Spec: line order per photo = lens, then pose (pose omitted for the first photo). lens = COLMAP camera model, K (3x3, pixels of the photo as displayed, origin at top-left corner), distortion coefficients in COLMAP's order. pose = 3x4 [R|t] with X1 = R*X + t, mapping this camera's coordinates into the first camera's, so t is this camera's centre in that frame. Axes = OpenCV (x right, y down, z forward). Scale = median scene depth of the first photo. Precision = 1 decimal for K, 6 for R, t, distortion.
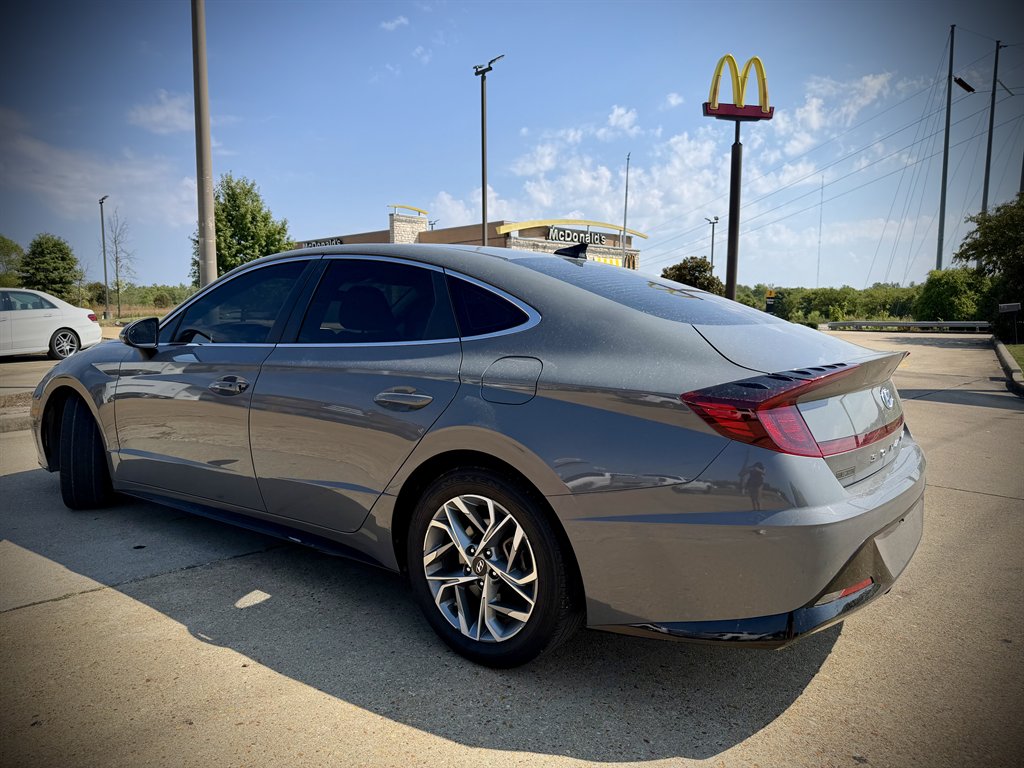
lens RADIAL K [[729.4, 0, 513.9], [0, 729.4, 390.9], [0, 0, 1]] dist [0.007628, -0.017415]
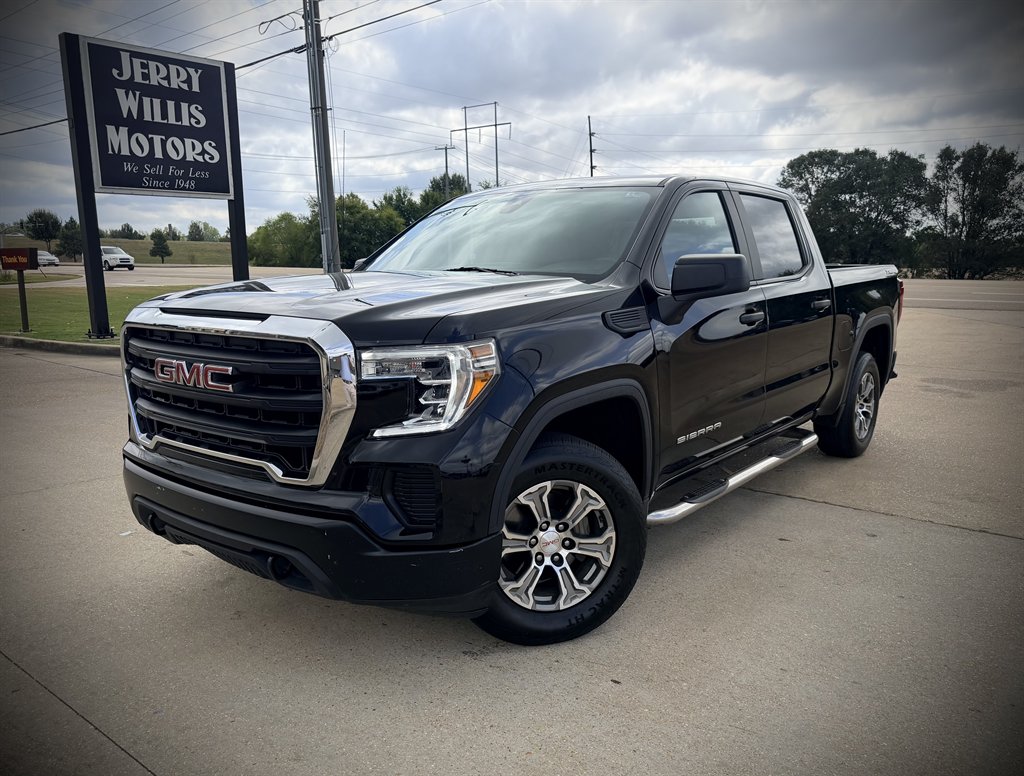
lens RADIAL K [[809.3, 0, 544.5], [0, 809.3, 413.2], [0, 0, 1]] dist [0.000373, -0.001389]
pose [[-0.100149, -0.195411, 0.975595, -0.145290], [0.108389, 0.972546, 0.205927, -0.024755], [-0.989051, 0.126367, -0.076219, 0.139193]]
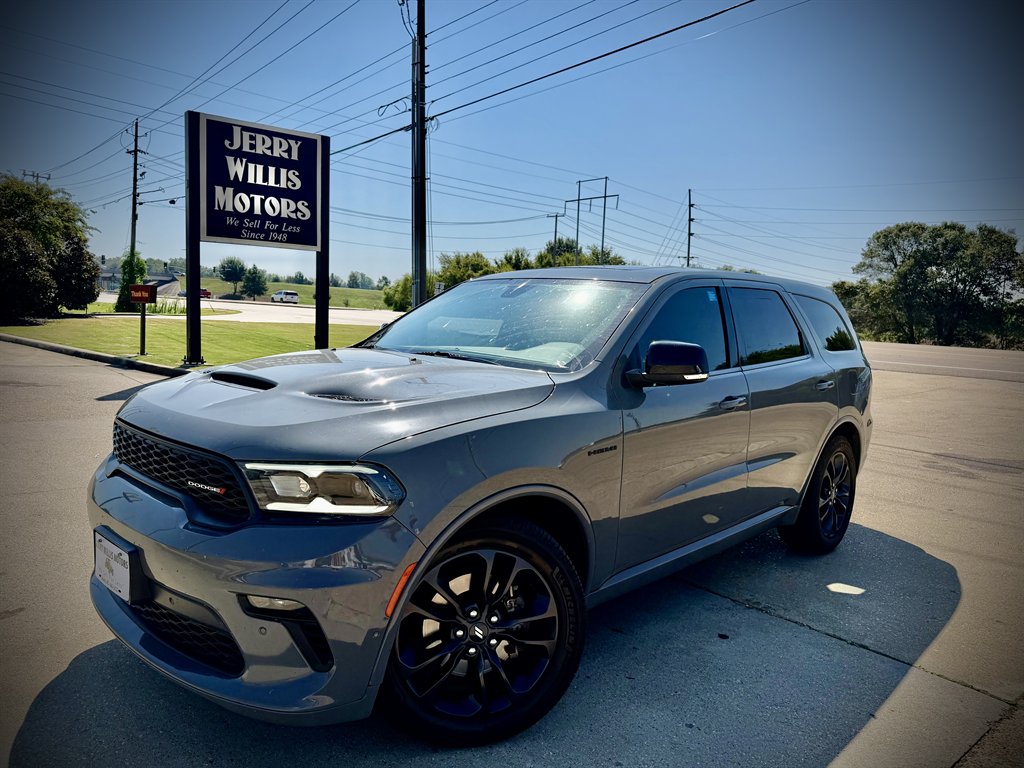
lens RADIAL K [[728.4, 0, 522.3], [0, 728.4, 378.1], [0, 0, 1]] dist [0.027792, -0.047477]
pose [[0.078940, -0.097673, 0.992083, -0.129125], [0.068891, 0.993344, 0.092315, -0.020540], [-0.994496, 0.061058, 0.085144, 0.102805]]
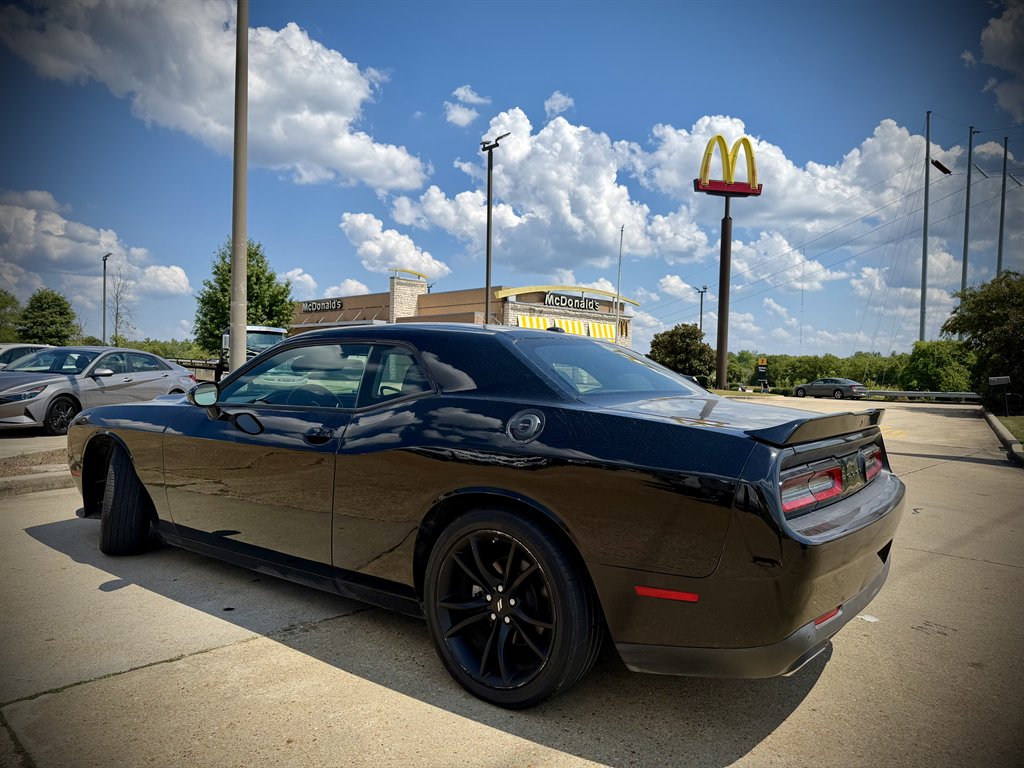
lens RADIAL K [[727.9, 0, 512.0], [0, 727.9, 384.0], [0, 0, 1]] dist [0.003031, -0.006867]
pose [[0.999708, 0.018819, 0.015188, -0.012051], [-0.017328, 0.995516, -0.092993, -0.001173], [-0.016870, 0.092703, 0.995551, -0.005028]]
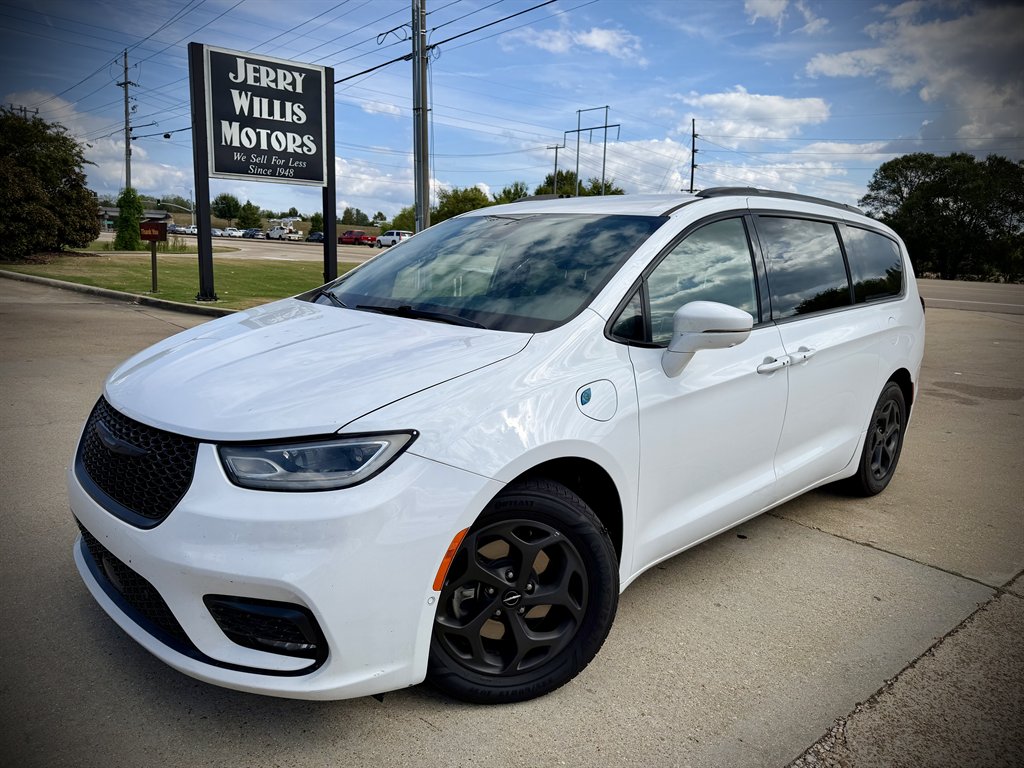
lens RADIAL K [[732.2, 0, 516.5], [0, 732.2, 383.2], [0, 0, 1]] dist [0.000309, -0.008332]
pose [[0.083193, -0.189493, 0.978351, -0.137886], [0.074555, 0.980187, 0.183508, -0.020605], [-0.993741, 0.057674, 0.095673, 0.107619]]
